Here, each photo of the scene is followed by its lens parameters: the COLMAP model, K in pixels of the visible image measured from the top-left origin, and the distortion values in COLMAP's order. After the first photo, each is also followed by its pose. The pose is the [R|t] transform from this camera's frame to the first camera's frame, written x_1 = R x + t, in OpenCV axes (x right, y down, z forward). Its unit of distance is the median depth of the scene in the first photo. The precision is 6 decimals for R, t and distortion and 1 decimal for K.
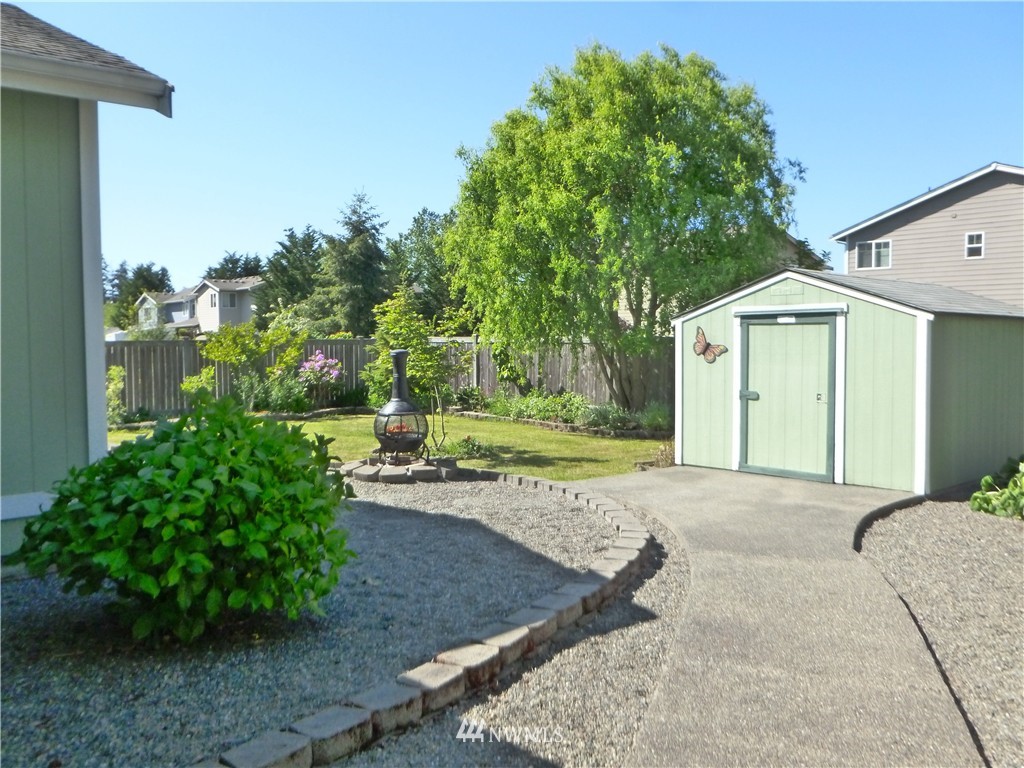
lens RADIAL K [[828.3, 0, 512.0], [0, 828.3, 384.0], [0, 0, 1]] dist [-0.040602, -0.000396]
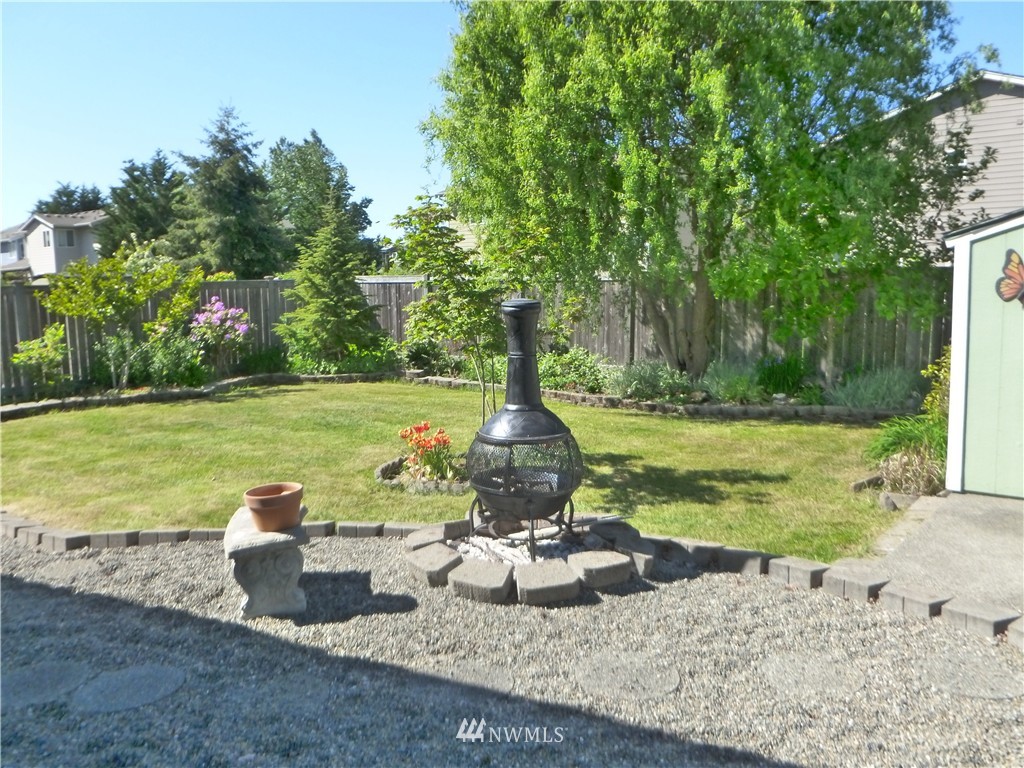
lens RADIAL K [[828.3, 0, 512.0], [0, 828.3, 384.0], [0, 0, 1]] dist [-0.040602, -0.000396]
pose [[0.985897, -0.033349, 0.163994, -0.098380], [0.021251, 0.996959, 0.074979, -0.013103], [-0.165996, -0.070437, 0.983608, 0.244055]]
